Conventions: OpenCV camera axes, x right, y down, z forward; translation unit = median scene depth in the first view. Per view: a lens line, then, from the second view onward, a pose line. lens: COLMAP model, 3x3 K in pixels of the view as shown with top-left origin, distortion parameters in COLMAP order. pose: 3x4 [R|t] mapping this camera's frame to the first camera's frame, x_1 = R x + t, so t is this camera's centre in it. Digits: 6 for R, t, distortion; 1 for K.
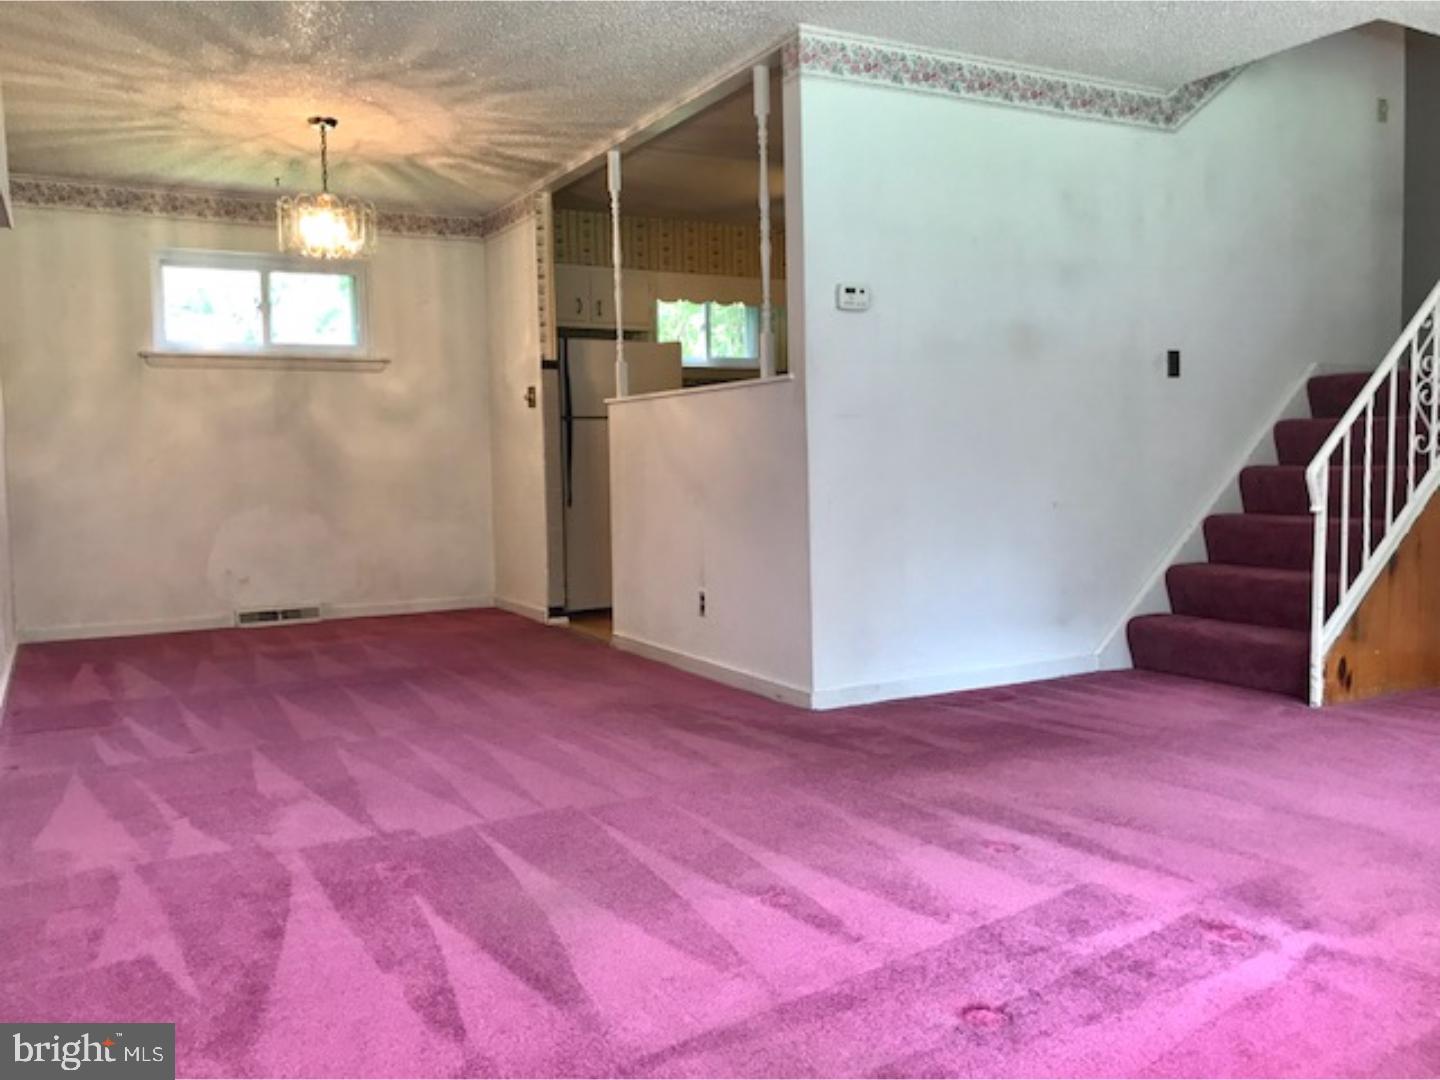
lens RADIAL K [[1185.4, 0, 720.2], [0, 1185.4, 538.2], [0, 0, 1]] dist [0.027027, -0.042109]
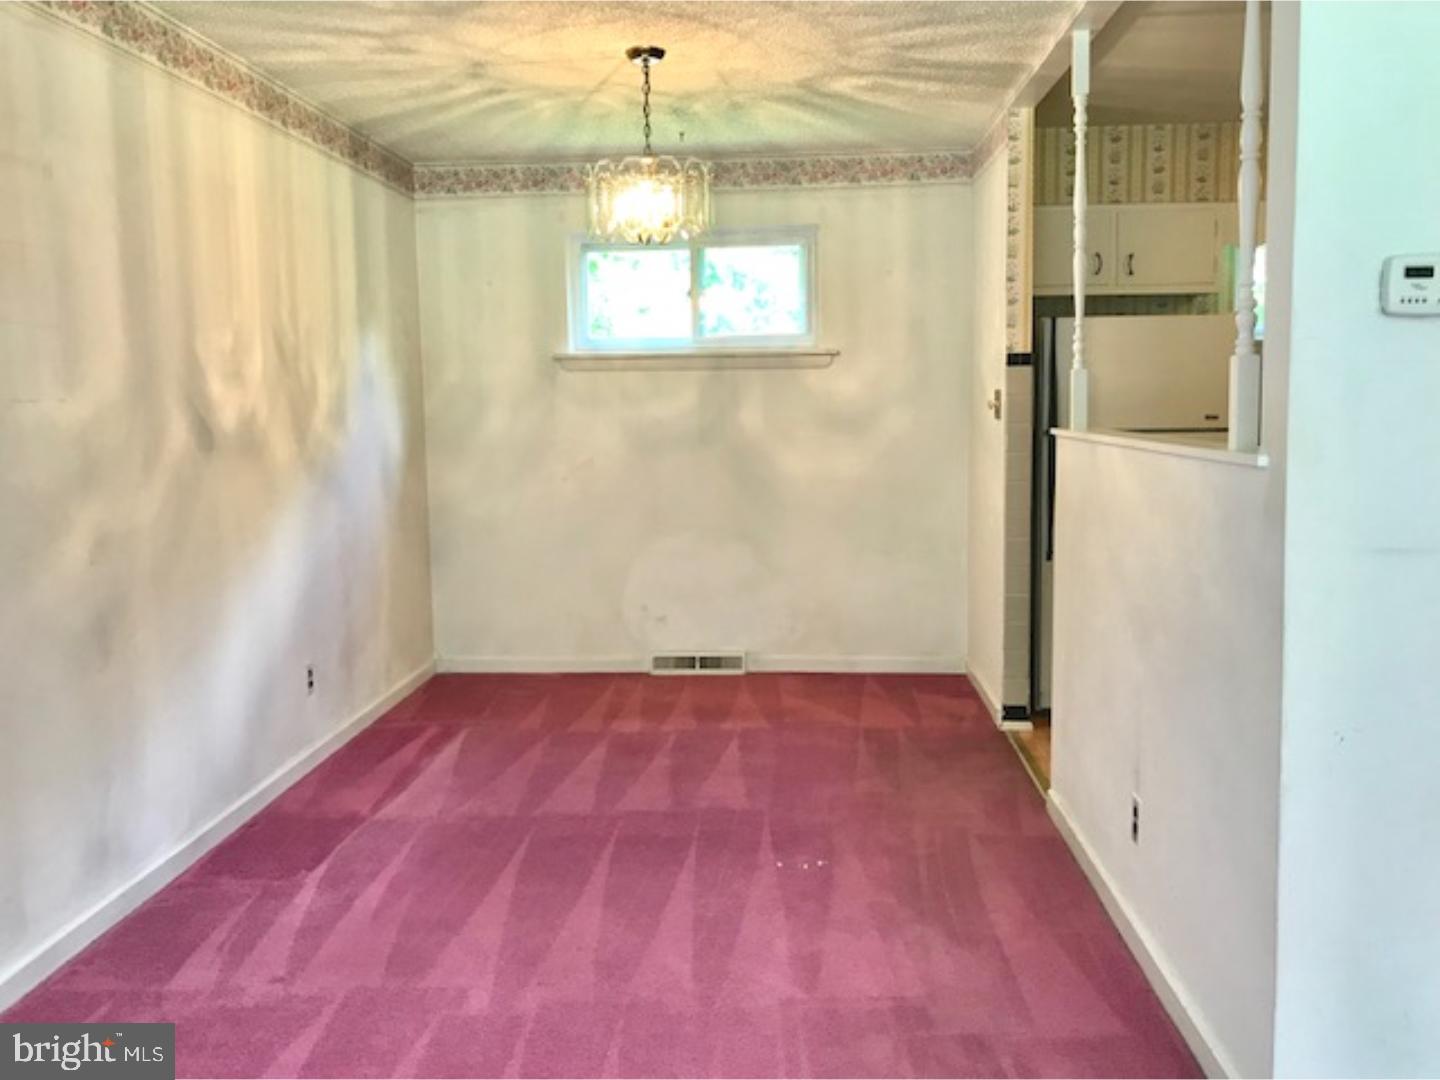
lens RADIAL K [[1185.4, 0, 719.3], [0, 1185.4, 535.1], [0, 0, 1]] dist [0.027027, -0.042109]
pose [[0.842336, 0.066280, -0.534861, 0.089035], [-0.034323, 0.996992, 0.069493, -0.089220], [0.537858, -0.040179, 0.842077, 0.327267]]
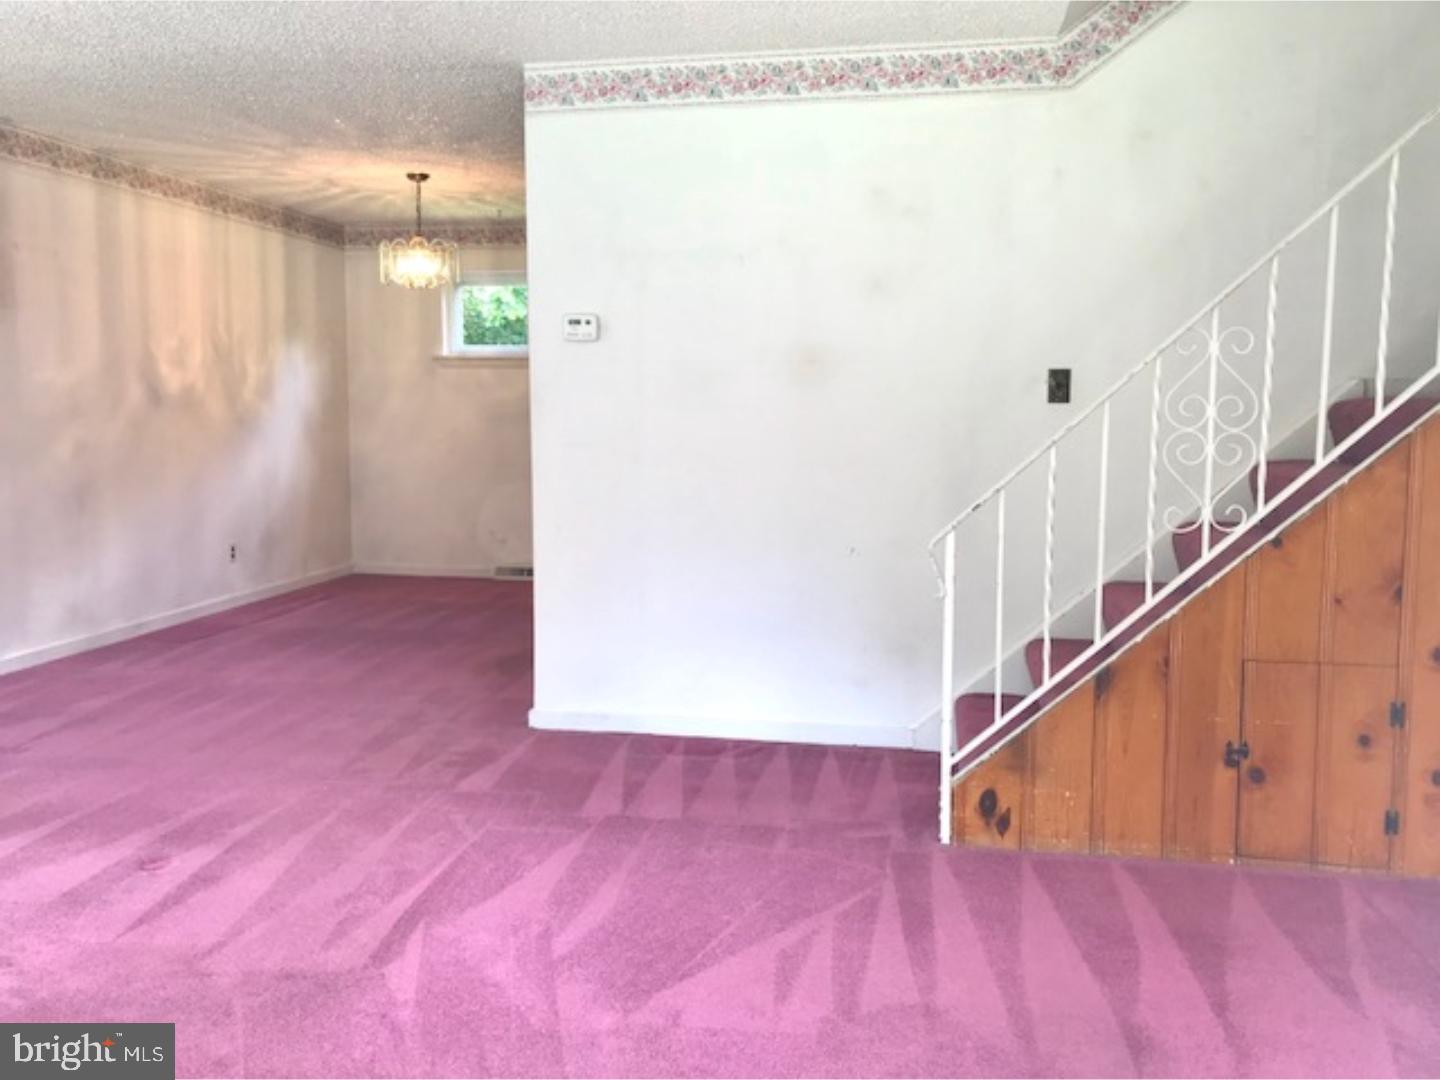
lens RADIAL K [[1185.4, 0, 725.1], [0, 1185.4, 534.0], [0, 0, 1]] dist [0.027027, -0.042109]
pose [[0.780235, 0.089655, -0.619027, 0.564193], [-0.063155, 0.995908, 0.064639, -0.068631], [0.622290, -0.011339, 0.782705, 0.194868]]
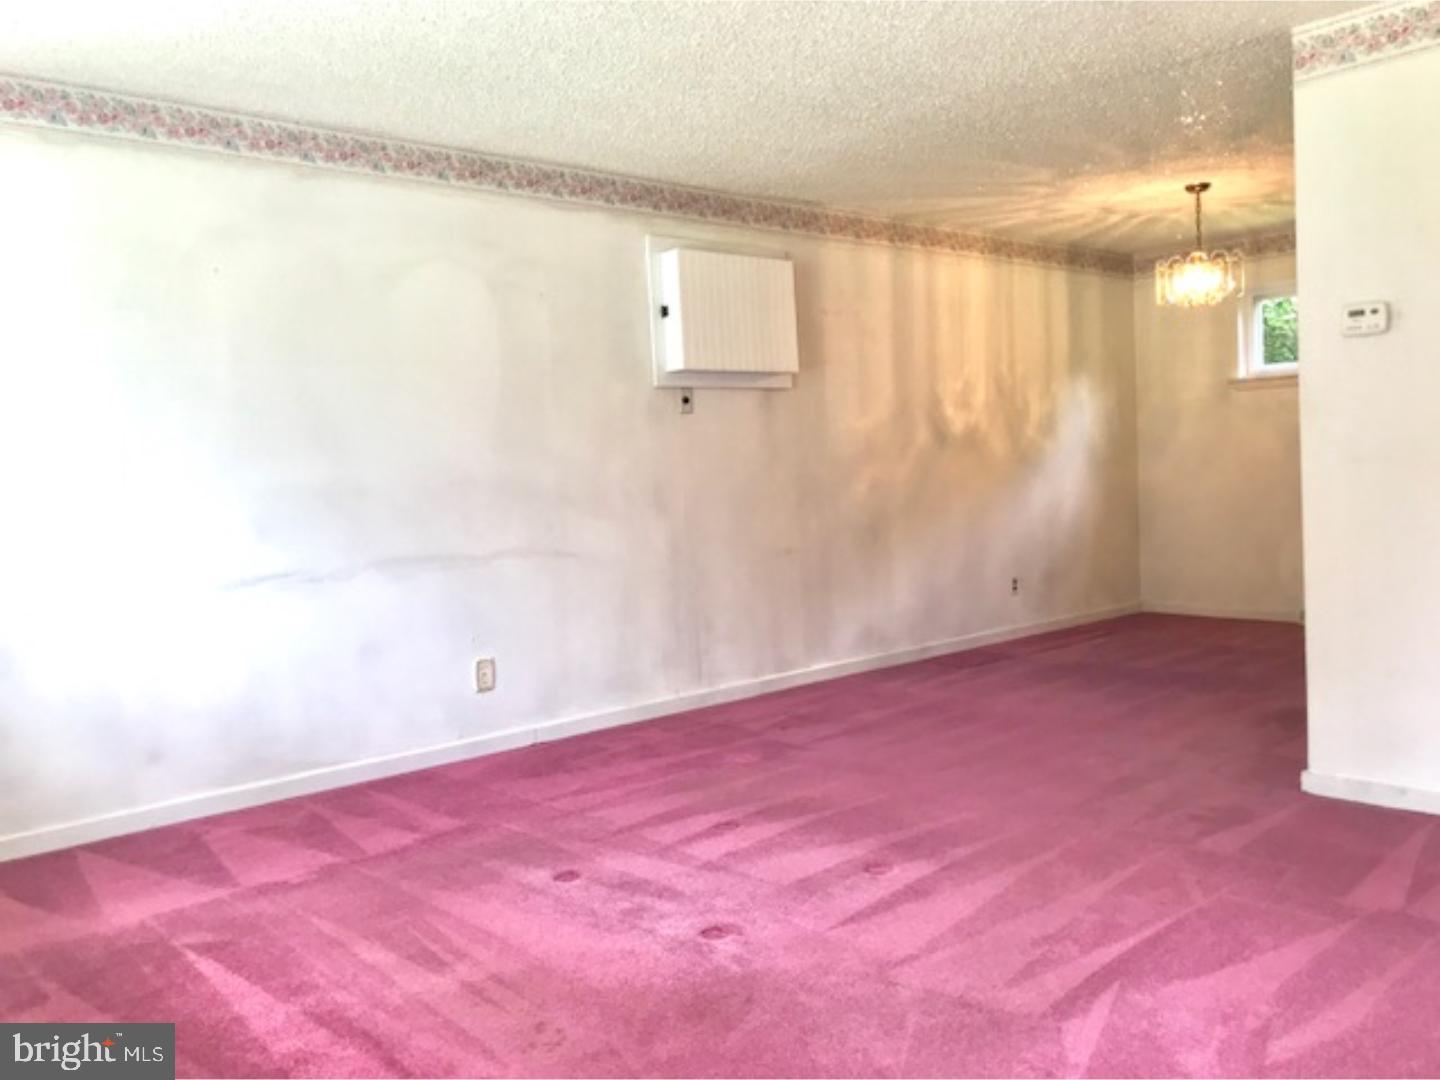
lens RADIAL K [[1185.4, 0, 705.3], [0, 1185.4, 530.3], [0, 0, 1]] dist [0.027027, -0.042109]
pose [[0.209610, 0.060953, -0.975883, 0.566800], [-0.026204, 0.998047, 0.056709, -0.060050], [0.977434, 0.013685, 0.210798, 0.246409]]
